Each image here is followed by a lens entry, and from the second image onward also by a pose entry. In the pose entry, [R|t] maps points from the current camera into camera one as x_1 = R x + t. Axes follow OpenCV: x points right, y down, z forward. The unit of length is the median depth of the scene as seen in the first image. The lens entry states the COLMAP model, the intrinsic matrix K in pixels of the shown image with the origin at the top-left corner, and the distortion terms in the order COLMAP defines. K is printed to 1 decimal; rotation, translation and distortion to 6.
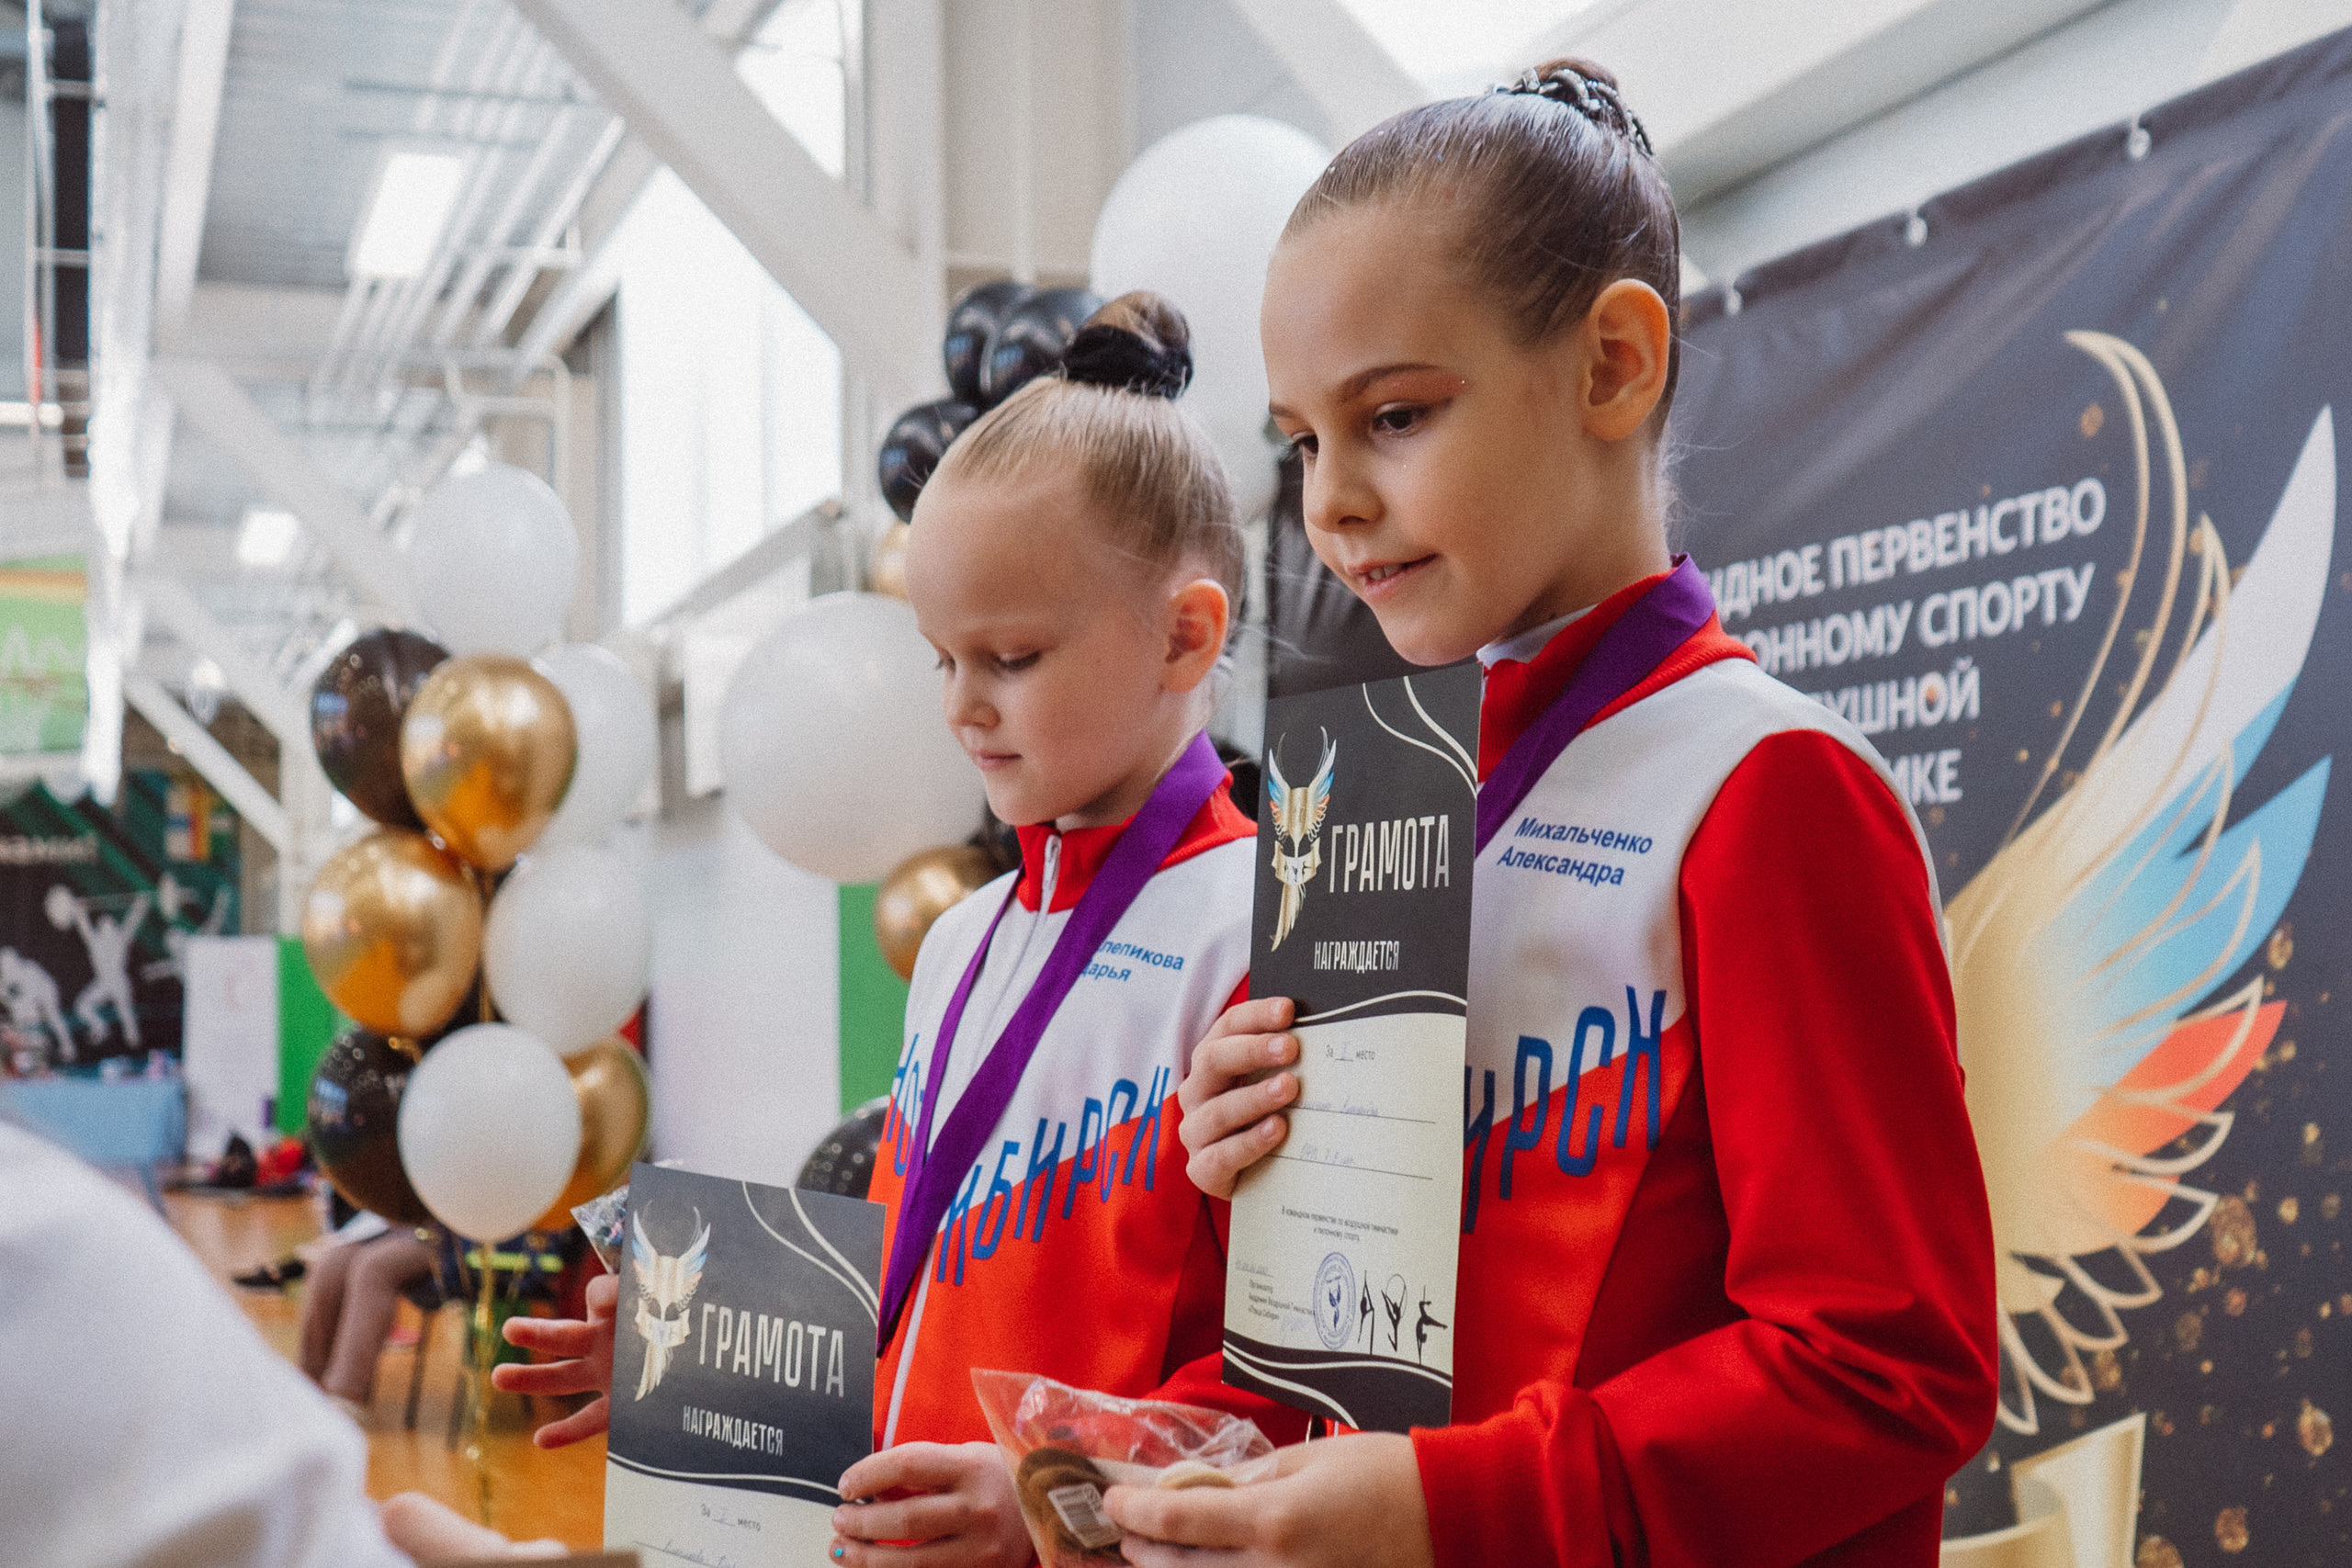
lens RADIAL K [[2988.8, 0, 1133.3], [0, 2988.8, 750.9], [0, 0, 1]] dist [0.004034, 0.000000]
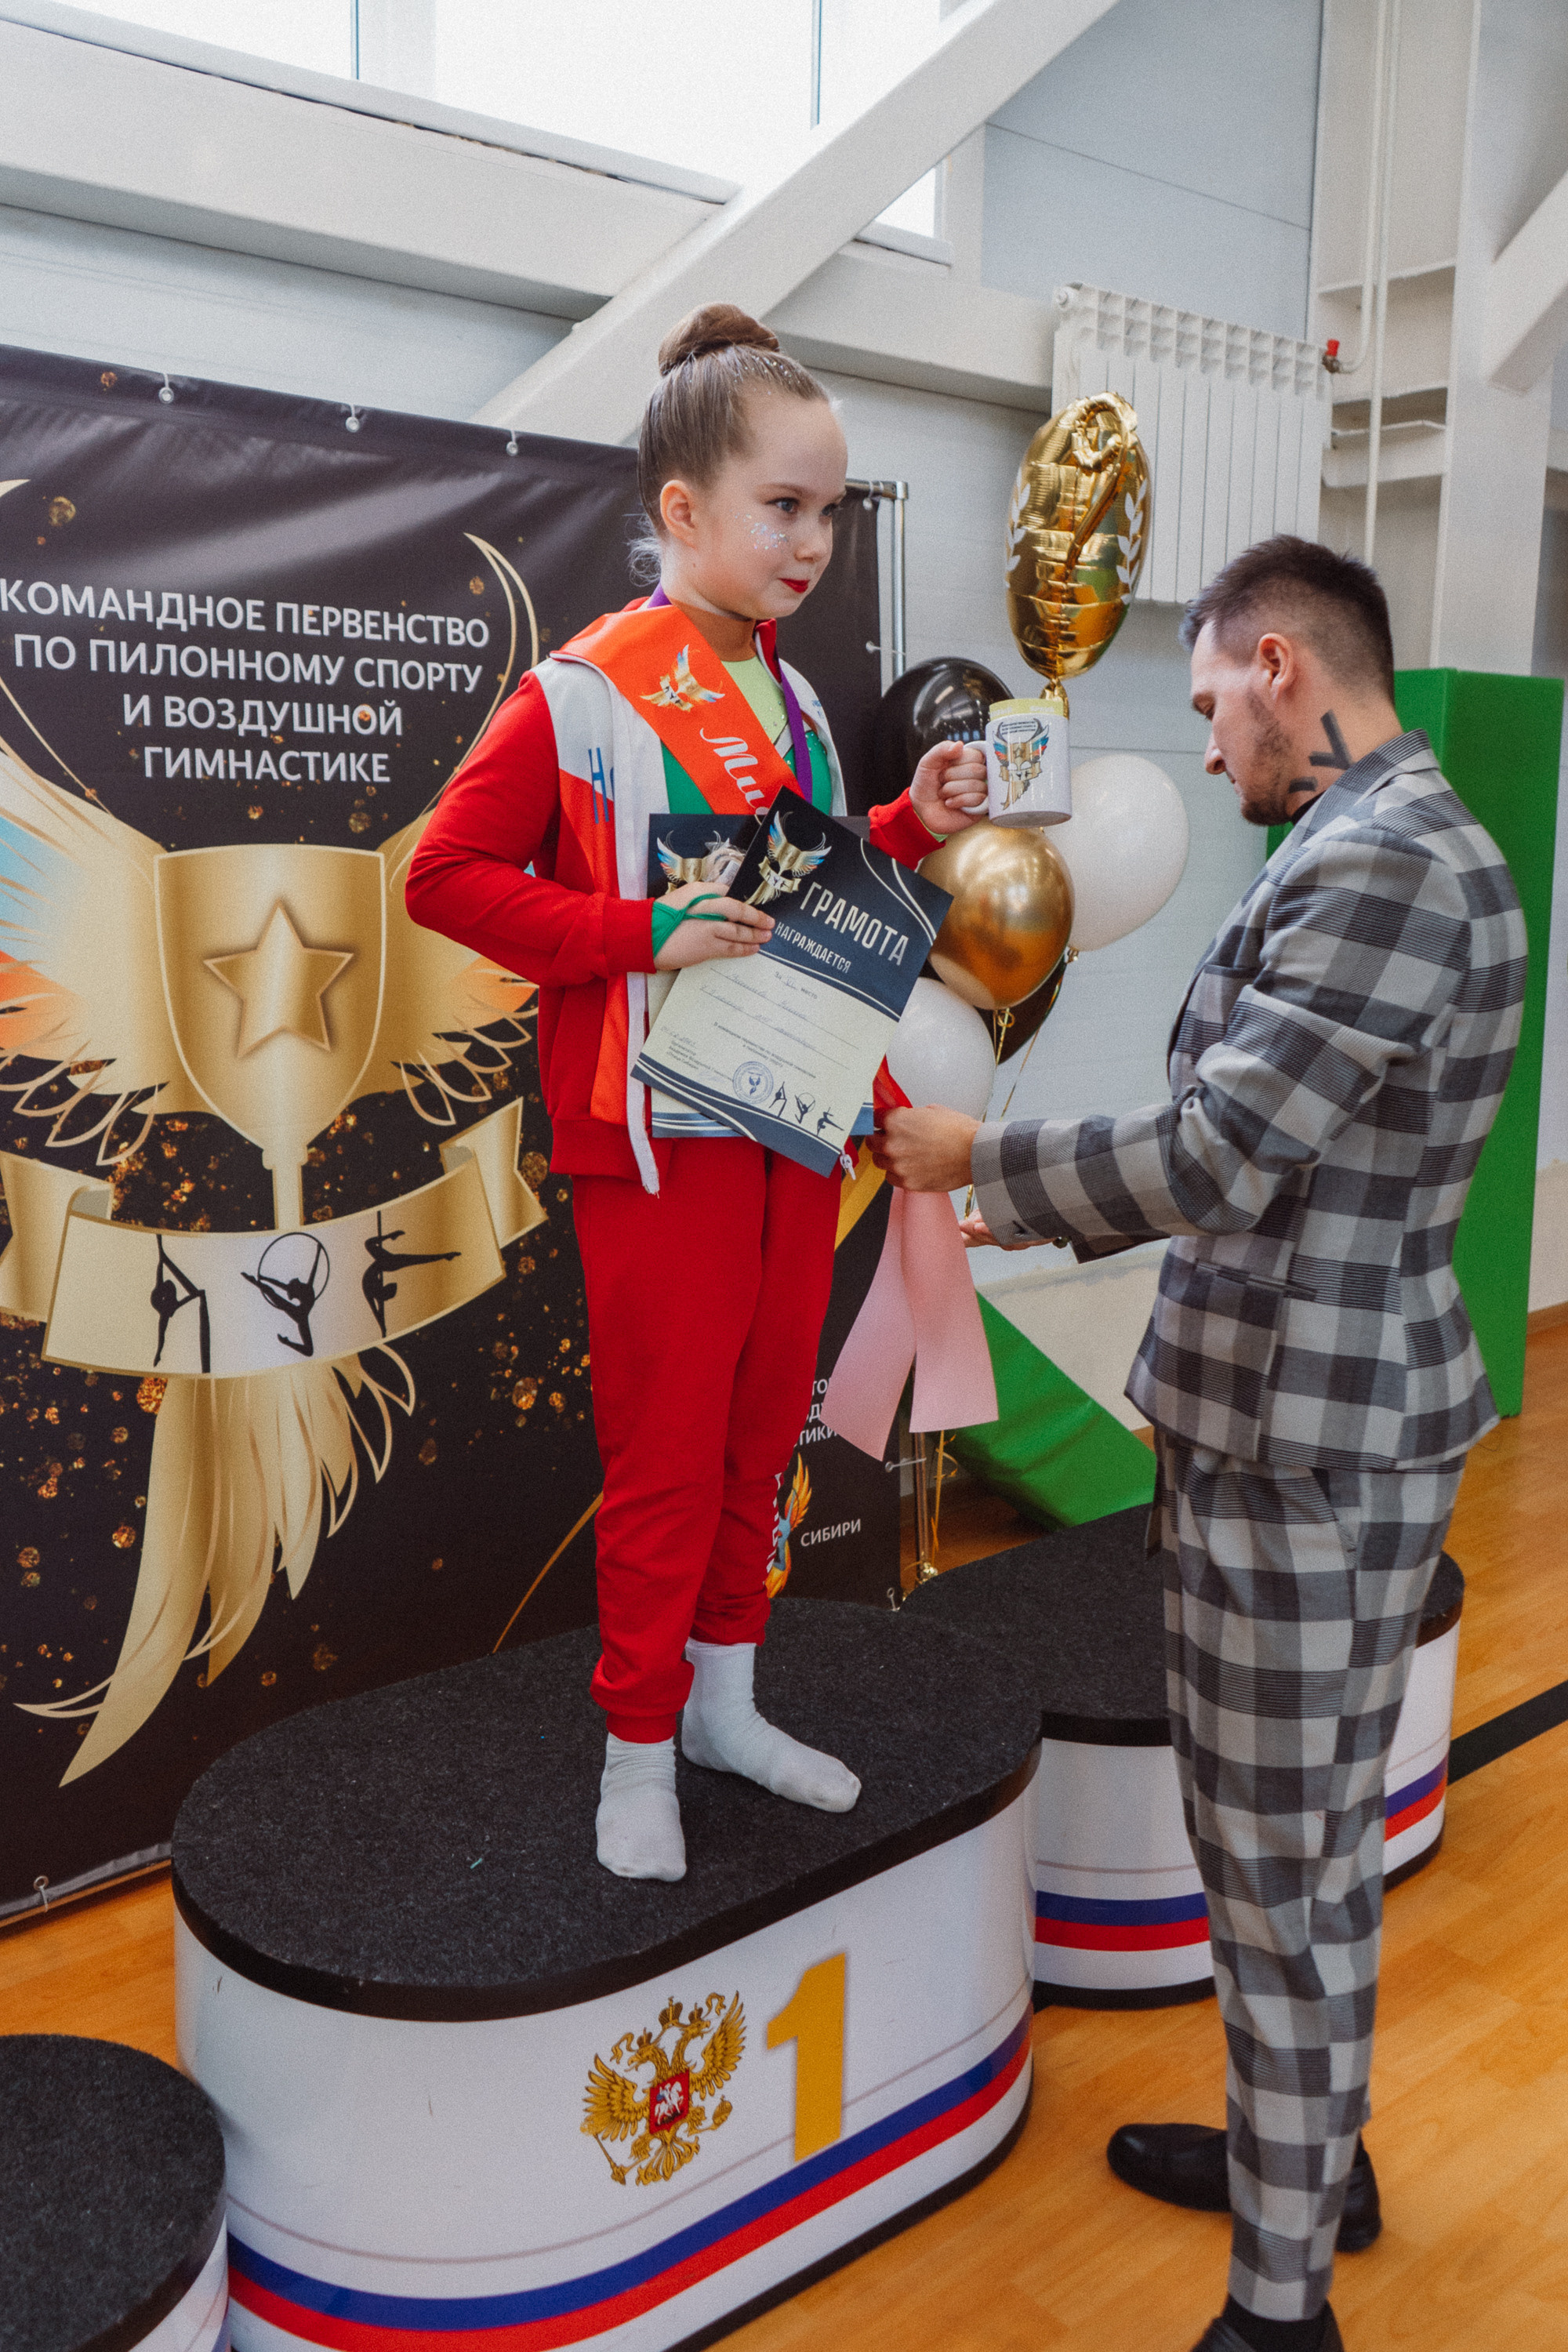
lens RADIAL K [[1978.0, 0, 778.1], [0, 1978.0, 1126.7], [0, 0, 1]] dist [-0.009131, -0.003207]
pose [[-0.357402, -0.142372, 0.923035, -0.896068], [-0.082658, 0.989256, 0.120581, 0.057249], [-0.930286, -0.033200, -0.365330, 1.209085]]
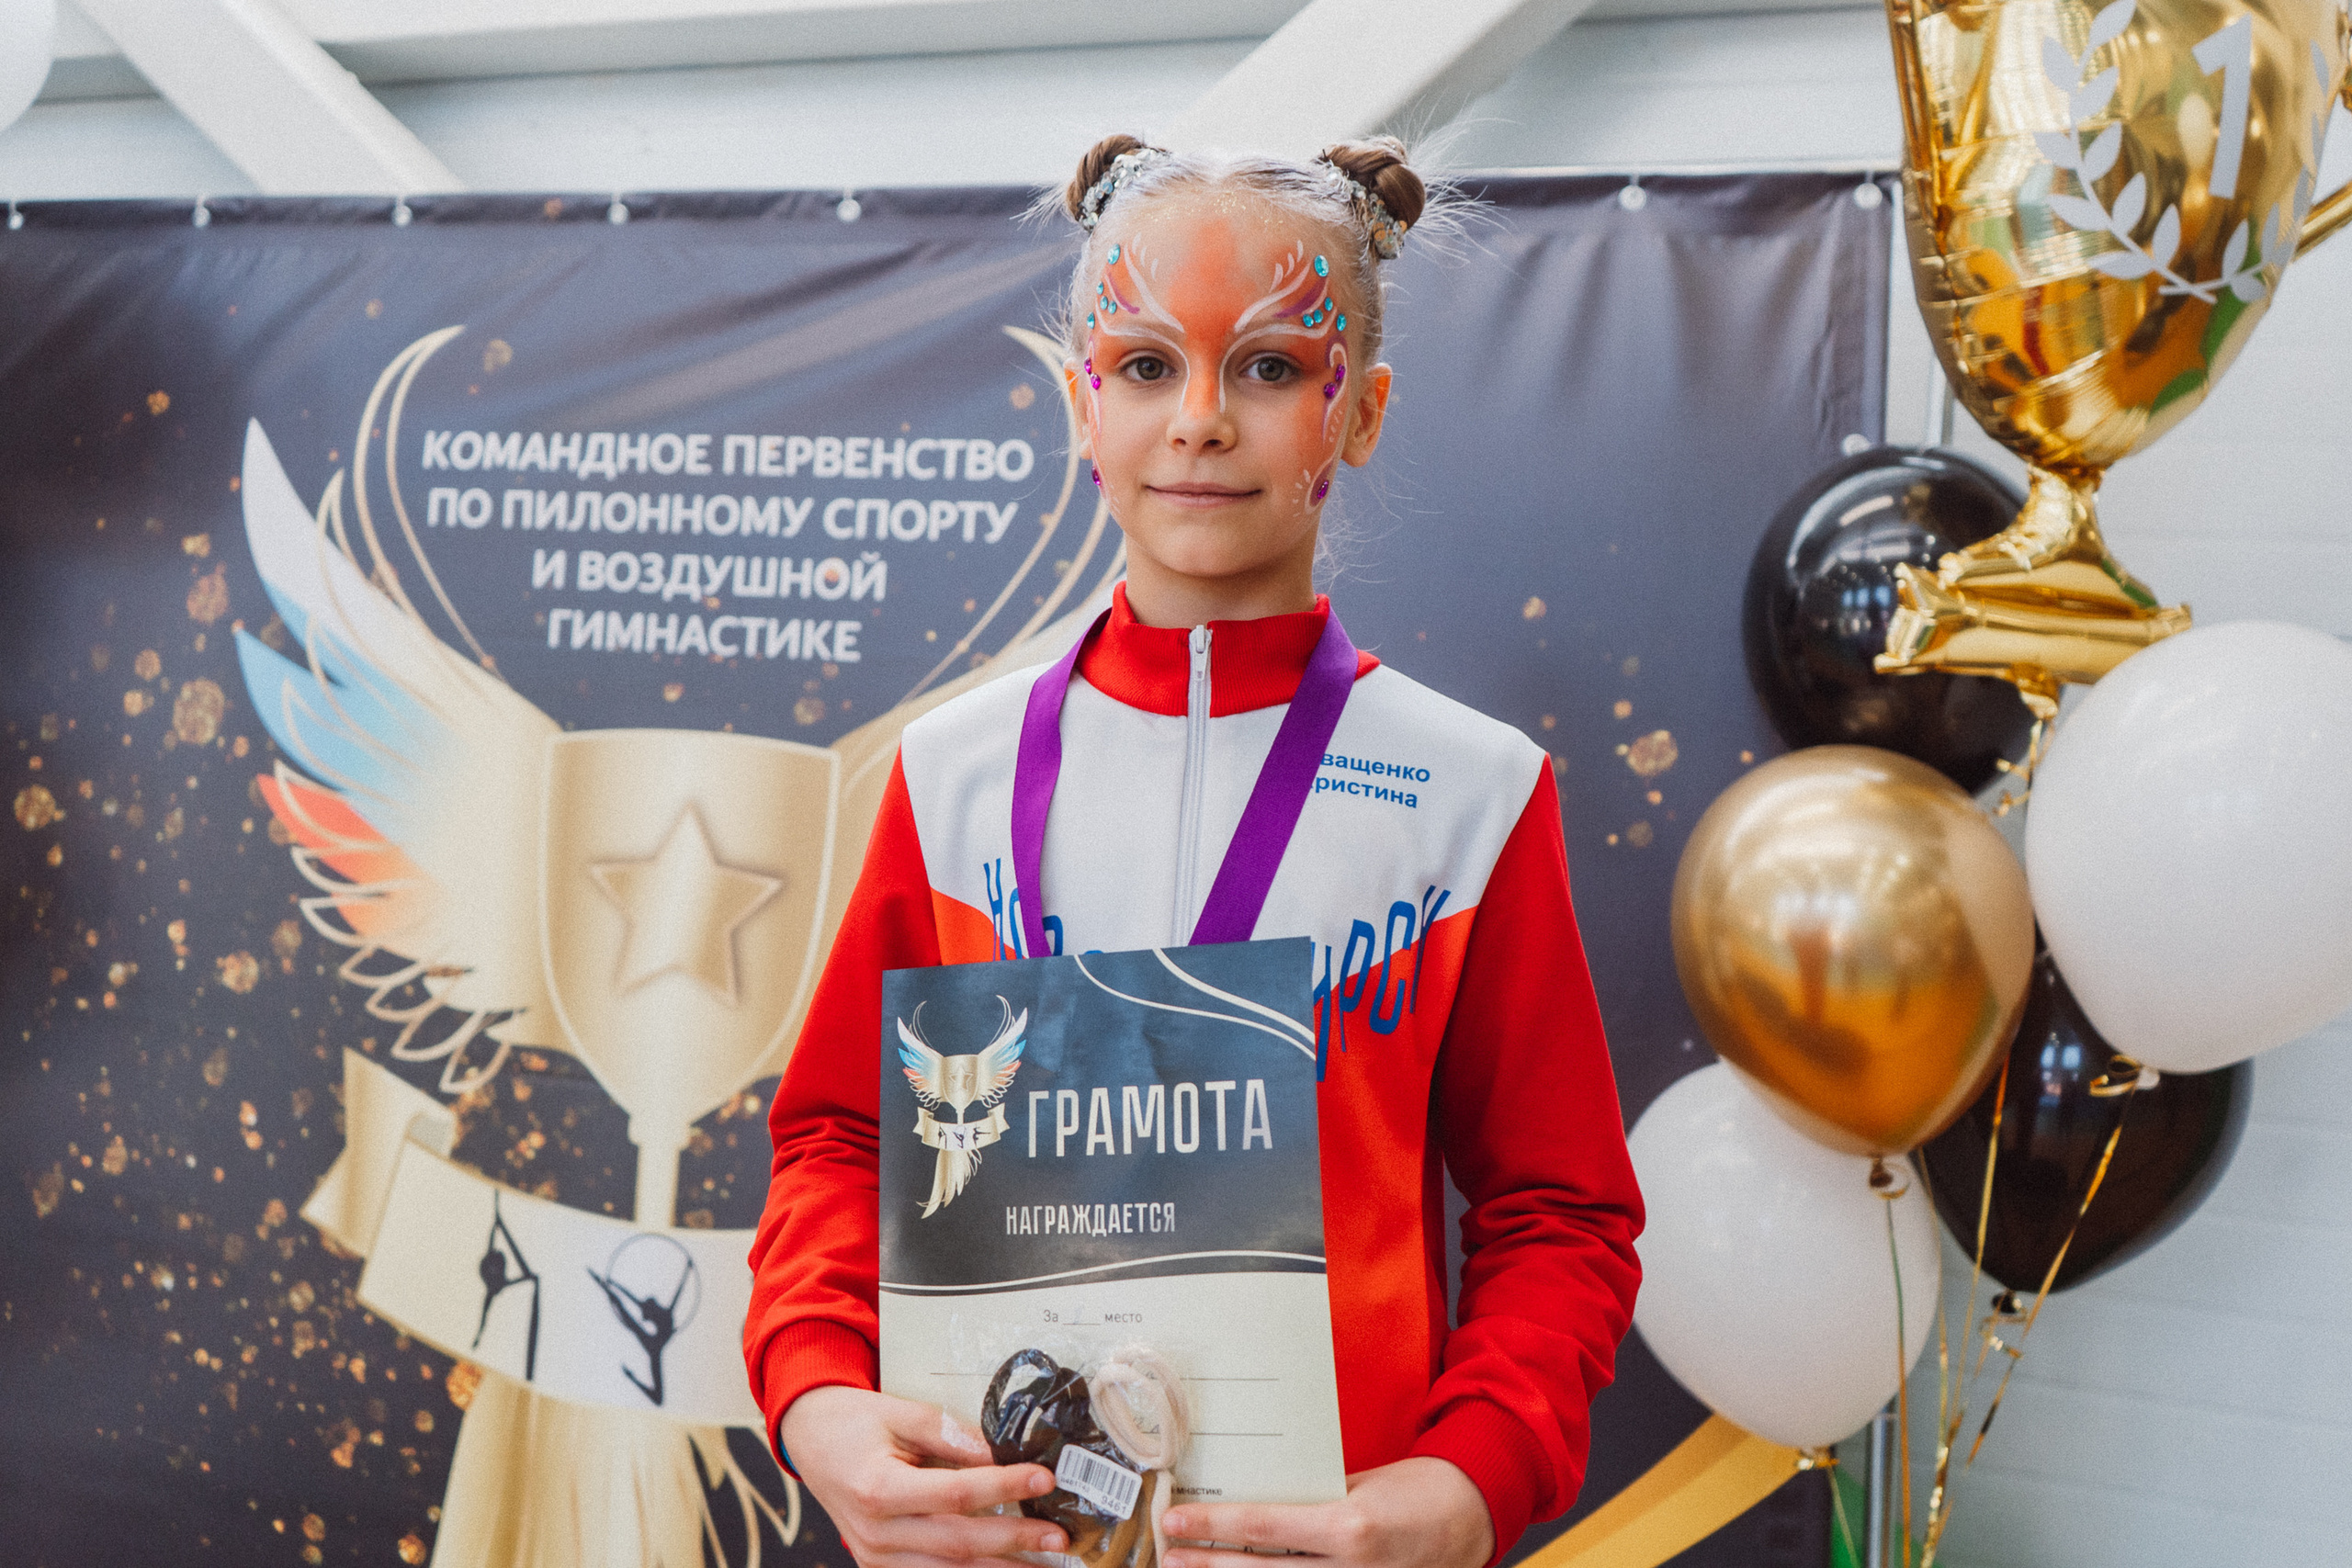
lens RADIAL K [[1977.8, 0, 1110.4], [0, 1977.8, 716.0], [0, 0, 1]] dist [-0.009131, -0.003207]
pose [[0.594231, 0.055684, 0.802365, -0.346829], [-0.127508, 0.991507, 0.025623, 0.004025], [-0.794123, -0.117534, 0.596284, 0.401406]]
